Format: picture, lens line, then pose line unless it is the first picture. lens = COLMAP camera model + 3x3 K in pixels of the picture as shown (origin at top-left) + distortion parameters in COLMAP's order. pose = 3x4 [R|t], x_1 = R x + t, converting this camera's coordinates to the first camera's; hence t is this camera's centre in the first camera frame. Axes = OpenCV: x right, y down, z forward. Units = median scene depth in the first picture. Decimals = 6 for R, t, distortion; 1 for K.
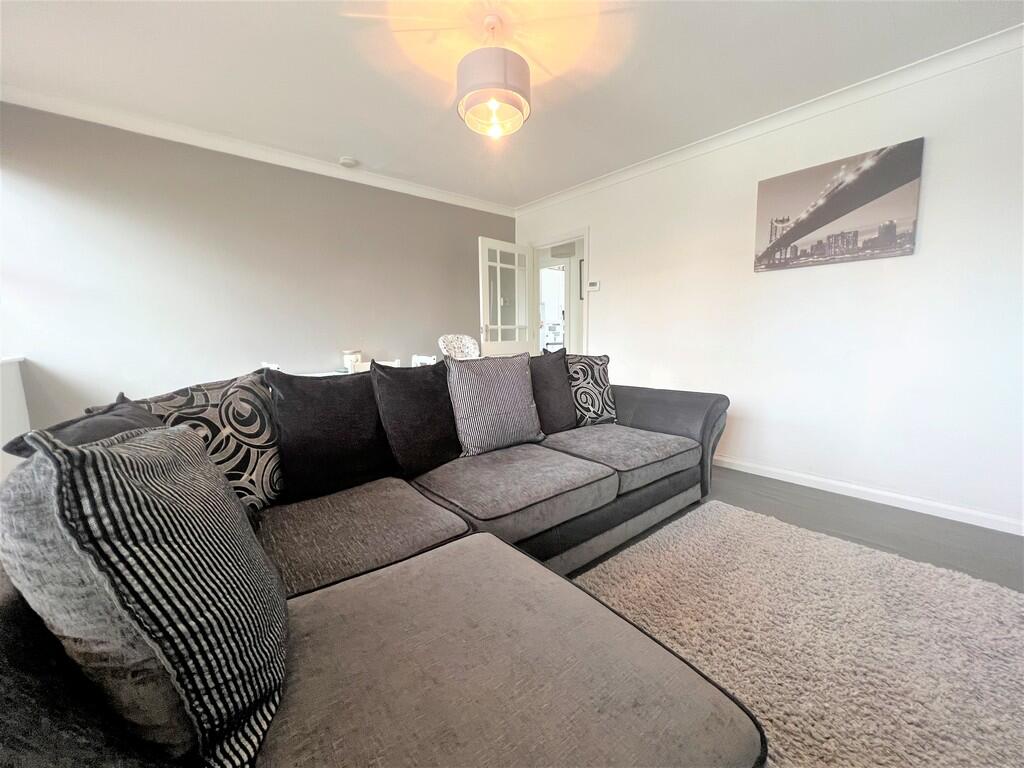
lens RADIAL K [[410.9, 0, 511.3], [0, 410.9, 384.6], [0, 0, 1]] dist [-0.001099, -0.000191]
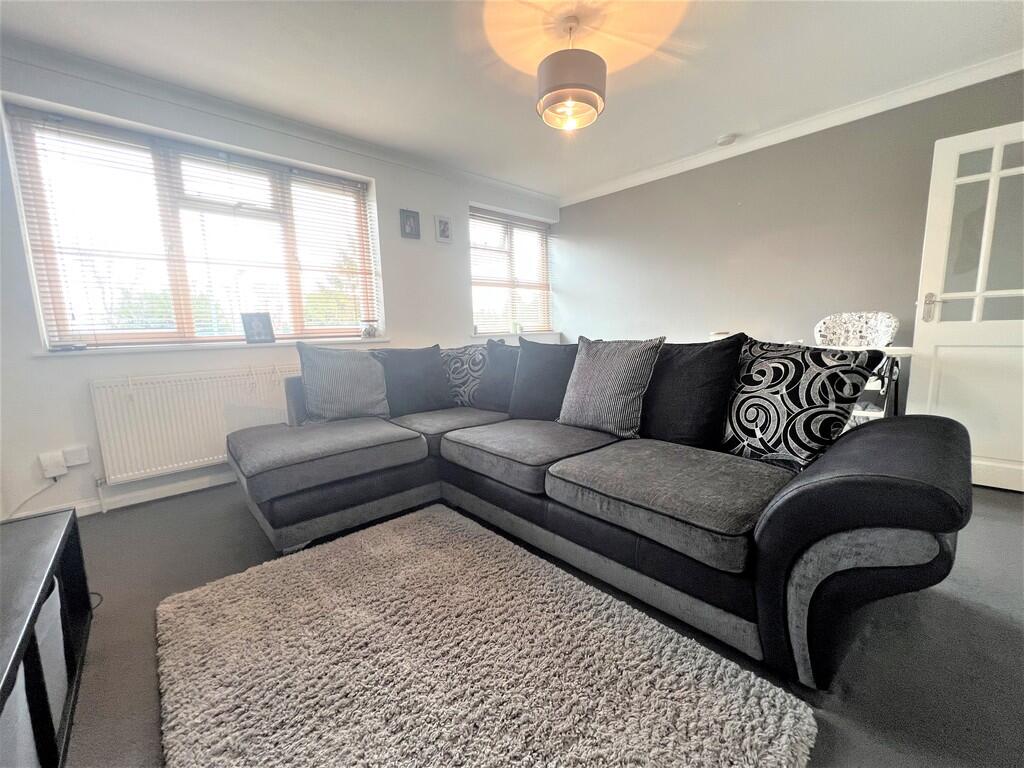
lens RADIAL K [[410.9, 0, 511.3], [0, 410.9, 384.6], [0, 0, 1]] dist [-0.001099, -0.000191]
pose [[0.043573, 0.145930, -0.988335, 0.768256], [-0.096898, 0.985228, 0.141199, -0.063738], [0.994340, 0.089615, 0.057069, 0.586080]]
